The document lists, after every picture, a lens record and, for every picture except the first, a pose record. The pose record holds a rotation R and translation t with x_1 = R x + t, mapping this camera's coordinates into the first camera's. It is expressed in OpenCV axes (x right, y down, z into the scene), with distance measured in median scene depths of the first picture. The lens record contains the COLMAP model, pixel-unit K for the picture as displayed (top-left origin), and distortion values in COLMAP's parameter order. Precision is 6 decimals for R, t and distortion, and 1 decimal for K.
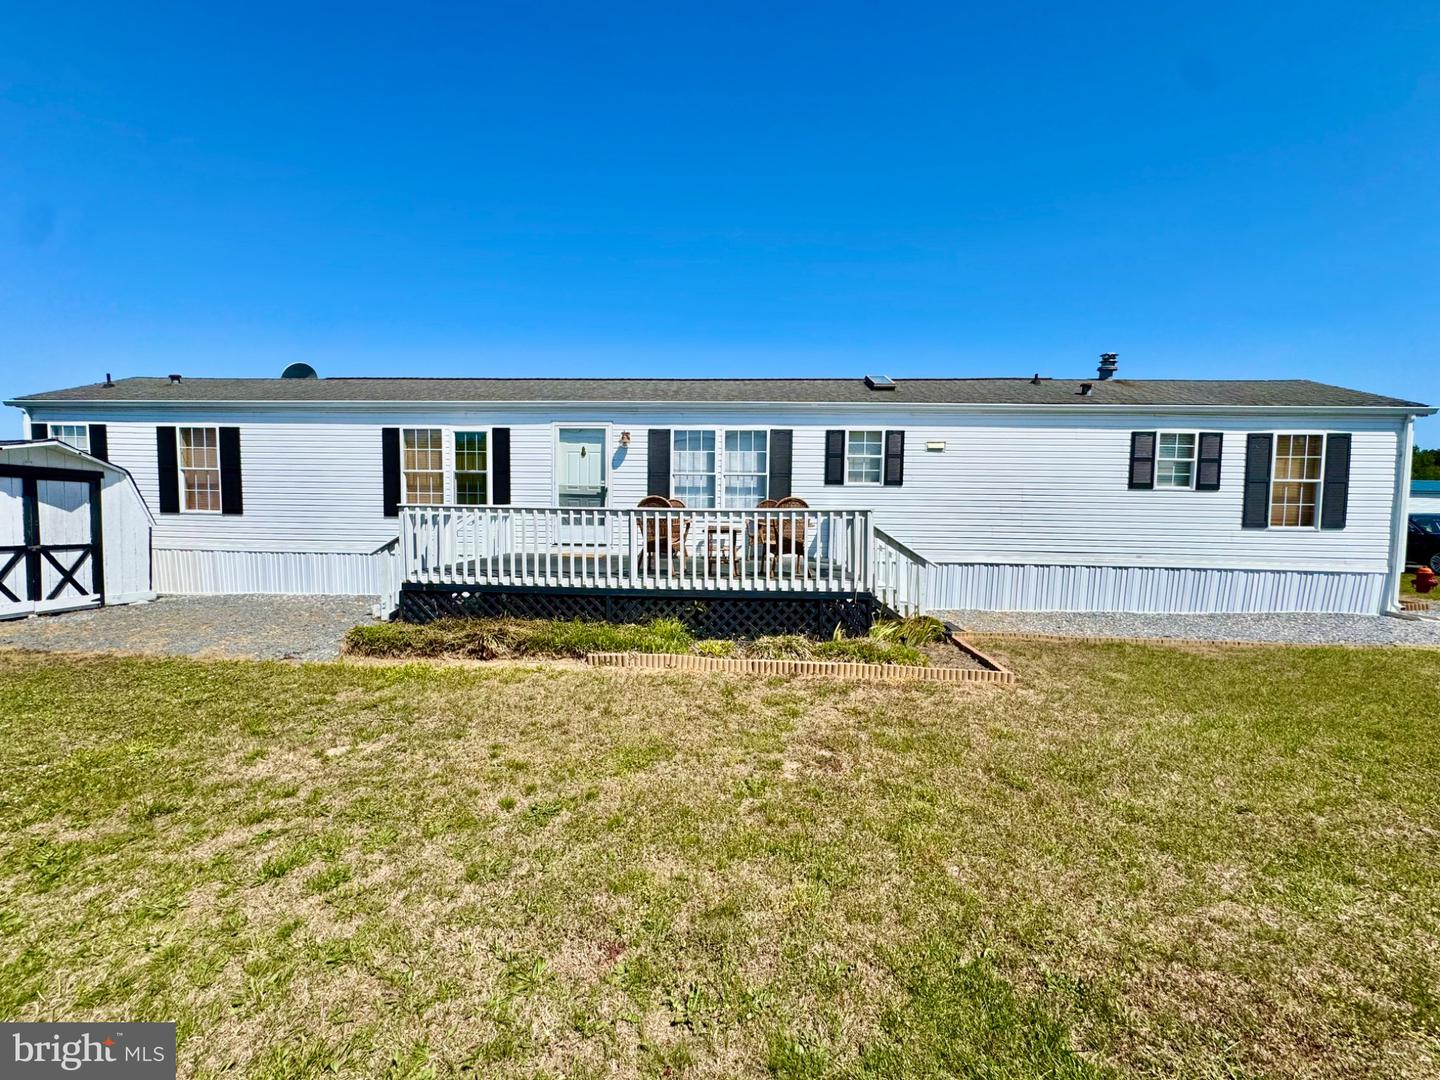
lens RADIAL K [[576.7, 0, 708.3], [0, 576.7, 535.8], [0, 0, 1]] dist [-0.003463, 0.000293]
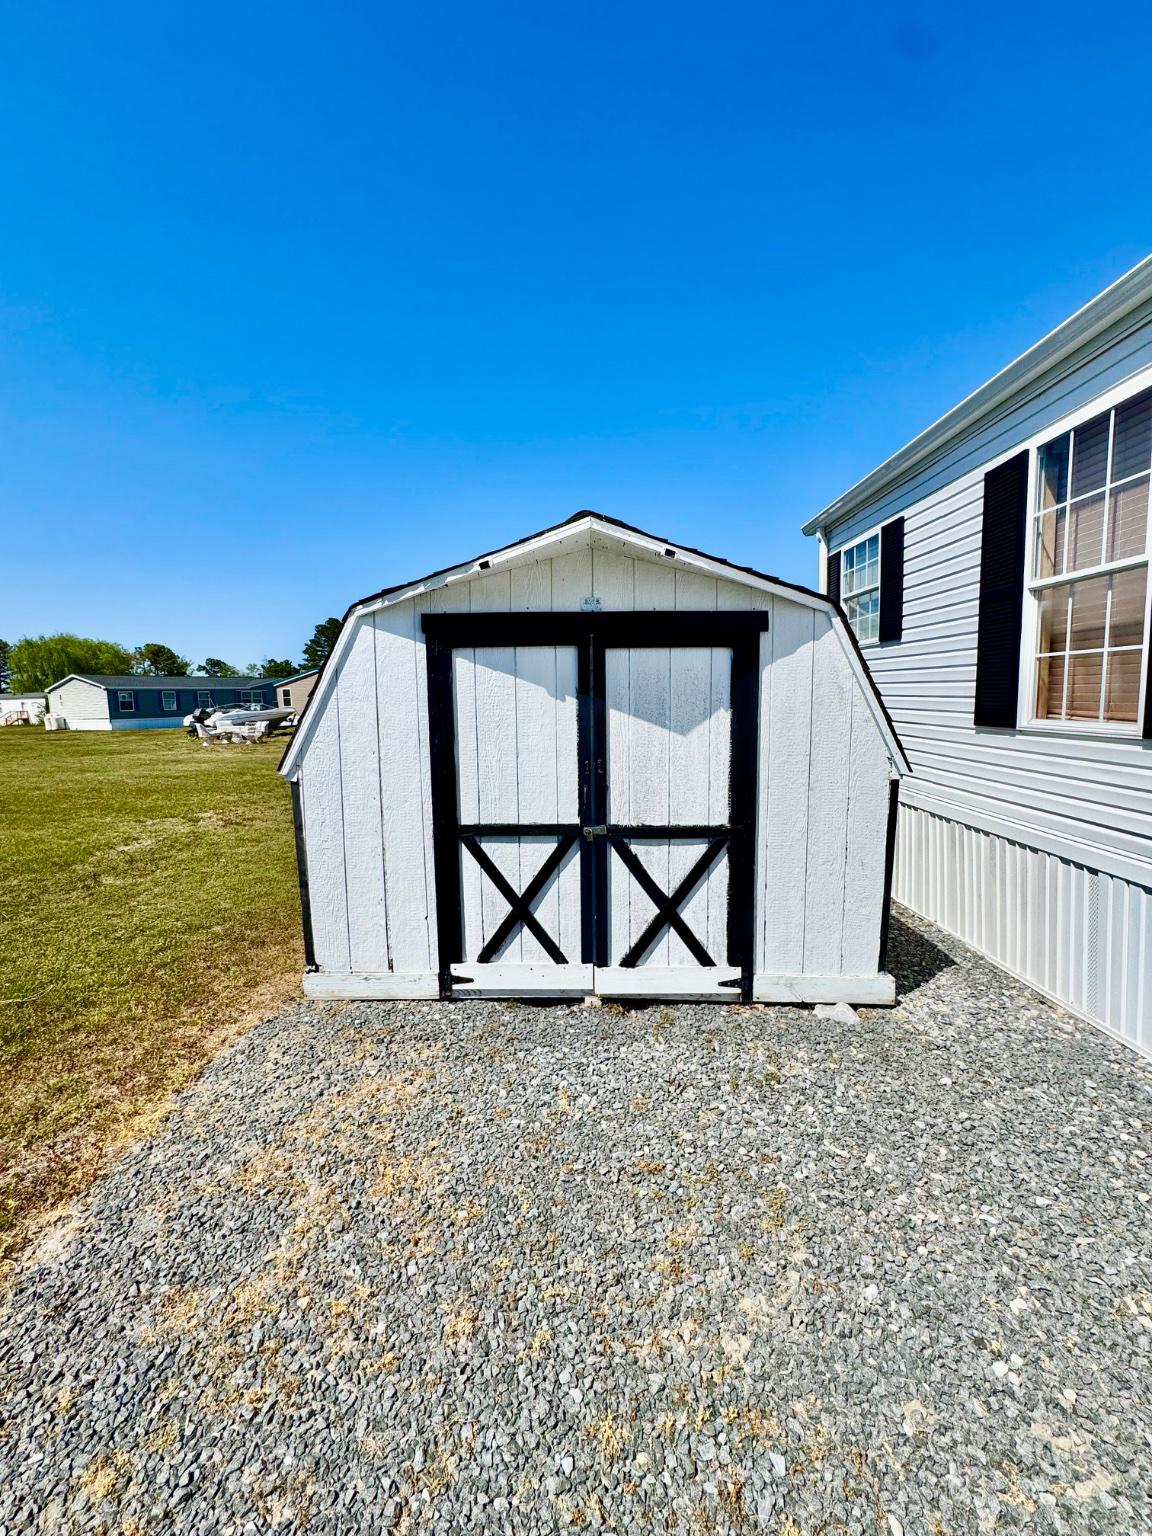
lens RADIAL K [[615.2, 0, 589.8], [0, 615.2, 774.9], [0, 0, 1]] dist [-0.003463, 0.000293]
pose [[0.065088, 0.104311, -0.992413, -0.655752], [-0.021760, 0.994433, 0.103096, -0.049216], [0.997642, 0.014885, 0.066995, 0.819680]]
